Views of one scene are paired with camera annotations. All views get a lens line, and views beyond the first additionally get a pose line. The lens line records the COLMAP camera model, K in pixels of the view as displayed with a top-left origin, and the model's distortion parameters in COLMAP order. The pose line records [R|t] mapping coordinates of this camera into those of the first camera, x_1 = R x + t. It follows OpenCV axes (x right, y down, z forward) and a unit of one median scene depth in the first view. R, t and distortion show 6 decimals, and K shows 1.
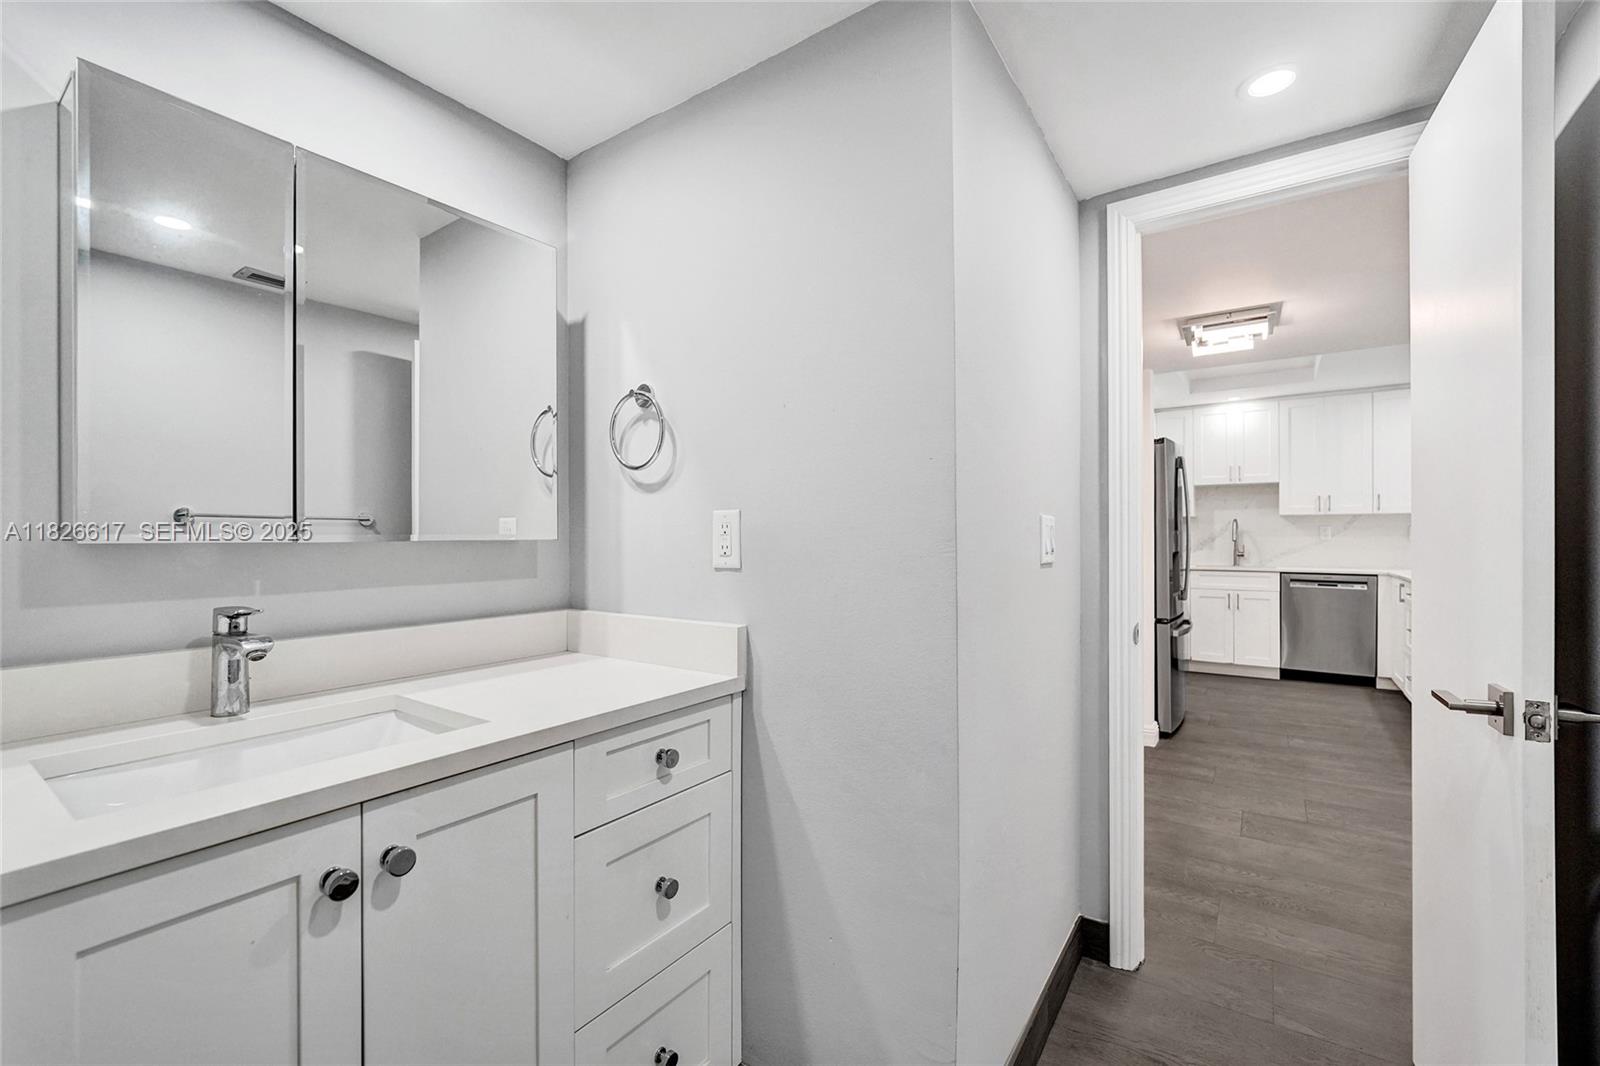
lens RADIAL K [[683.2, 0, 800.0], [0, 683.2, 533.0], [0, 0, 1]] dist [-0.002469, -0.000150]
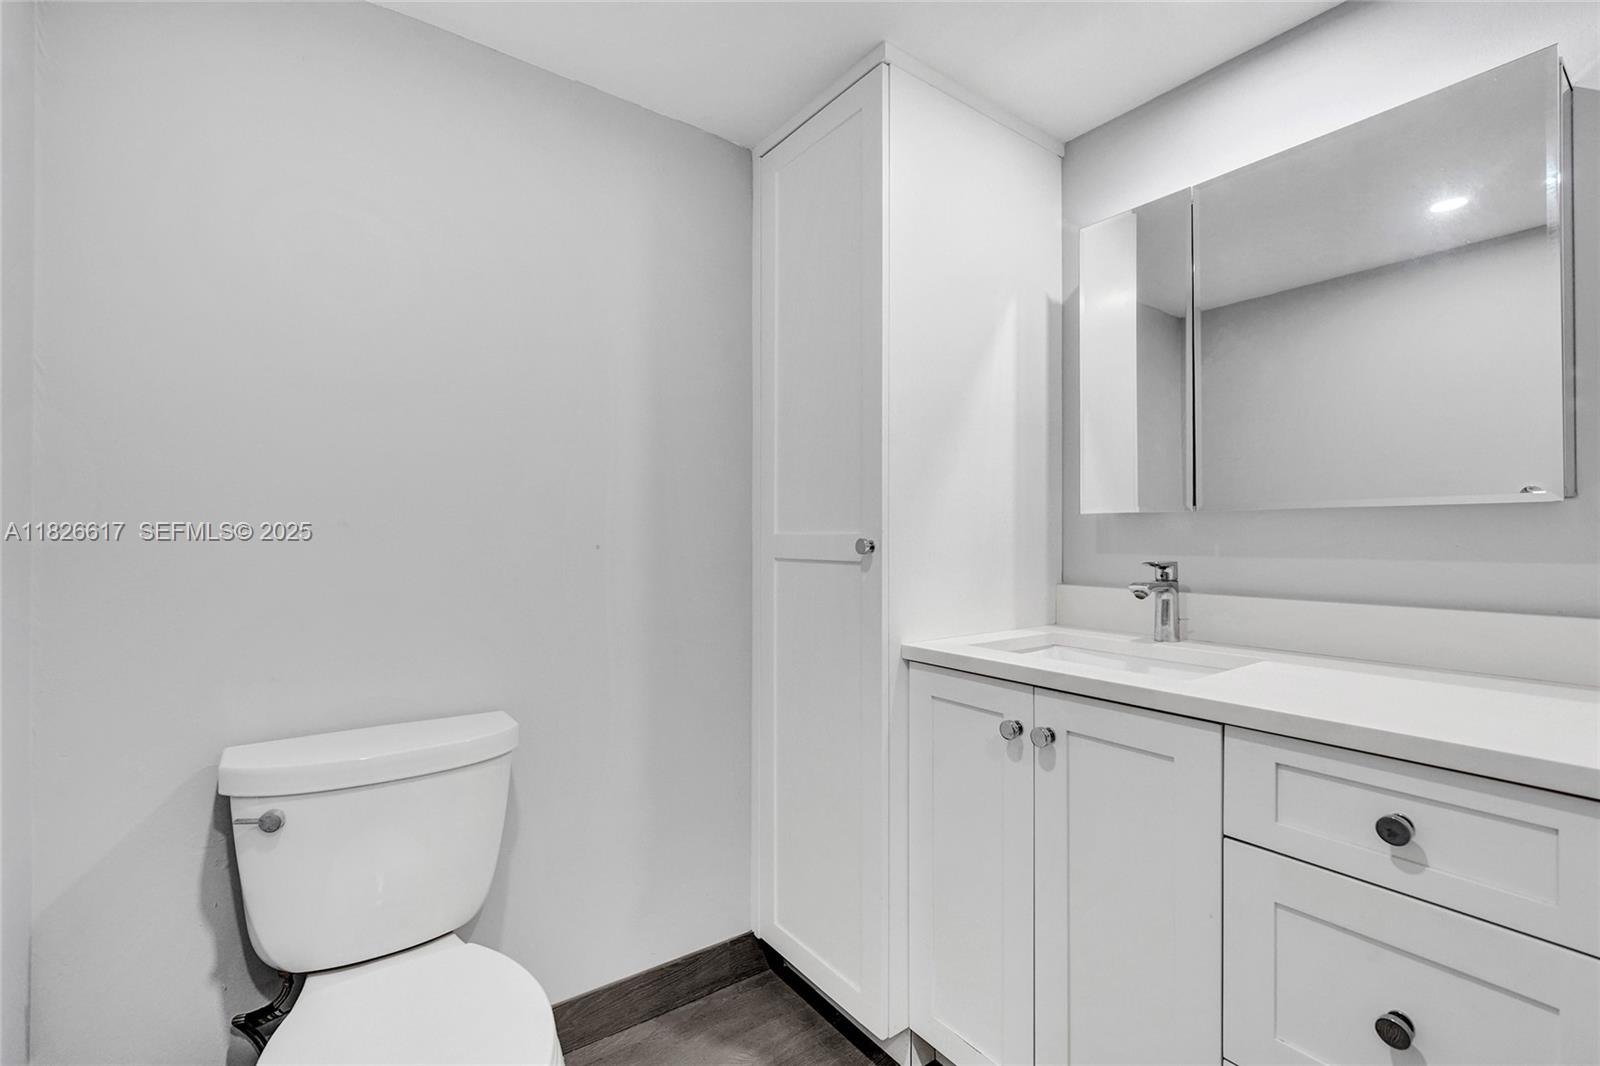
lens RADIAL K [[683.2, 0, 800.0], [0, 683.2, 533.0], [0, 0, 1]] dist [-0.002469, -0.000150]
pose [[-0.312526, 0.004476, -0.949899, 0.655425], [0.004007, 0.999986, 0.003393, 0.048493], [0.949901, -0.002746, -0.312539, 0.735302]]
